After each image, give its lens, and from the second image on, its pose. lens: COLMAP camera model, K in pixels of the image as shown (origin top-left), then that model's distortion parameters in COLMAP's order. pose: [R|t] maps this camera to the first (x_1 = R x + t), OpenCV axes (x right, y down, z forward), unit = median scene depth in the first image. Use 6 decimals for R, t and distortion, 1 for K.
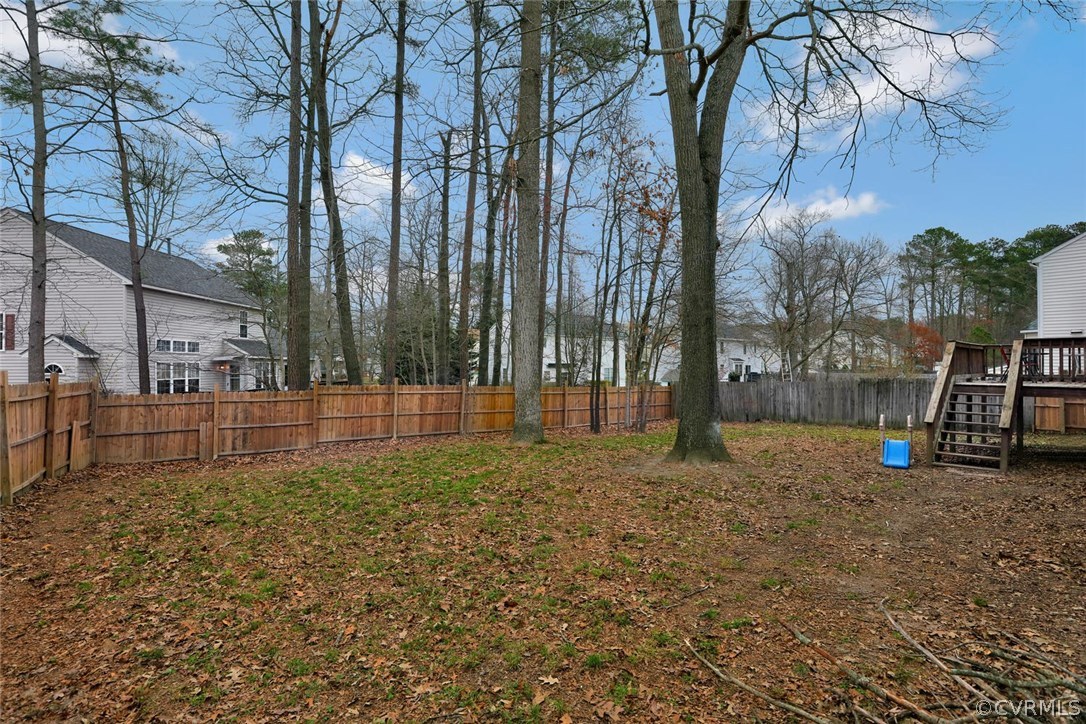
lens RADIAL K [[501.0, 0, 543.5], [0, 501.0, 364.6], [0, 0, 1]] dist [-0.016997, 0.001600]
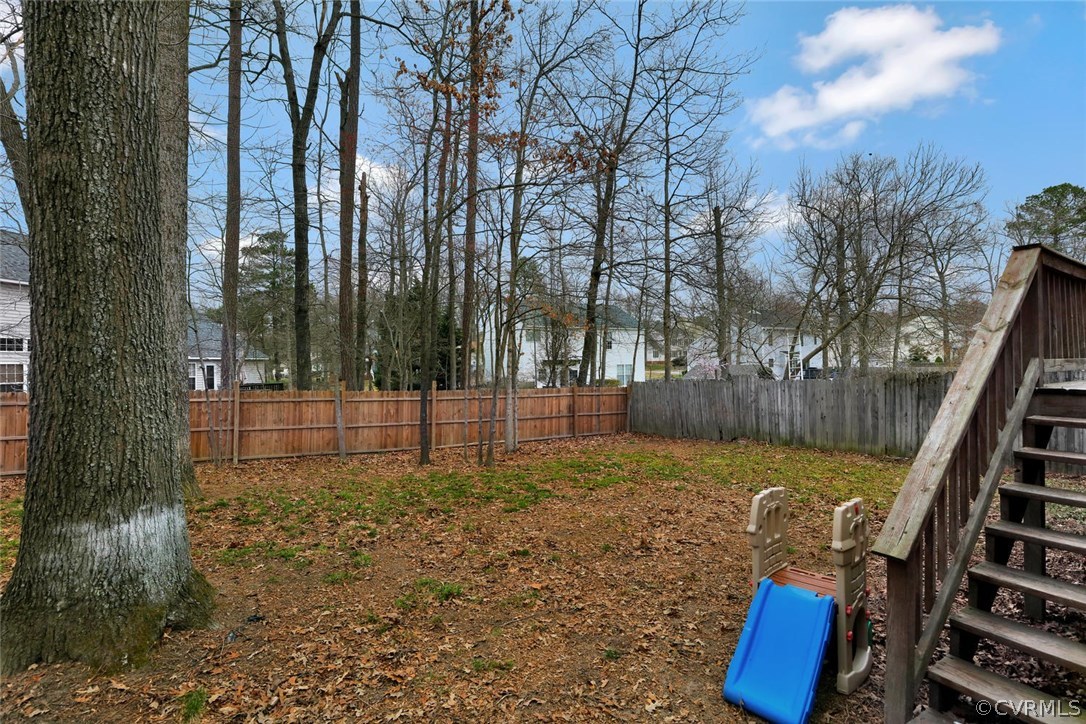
lens RADIAL K [[501.0, 0, 541.5], [0, 501.0, 361.9], [0, 0, 1]] dist [-0.016997, 0.001600]
pose [[0.988963, -0.013969, -0.147500, 0.299003], [0.013542, 0.999901, -0.003897, 0.010421], [0.147540, 0.001857, 0.989054, 0.341118]]
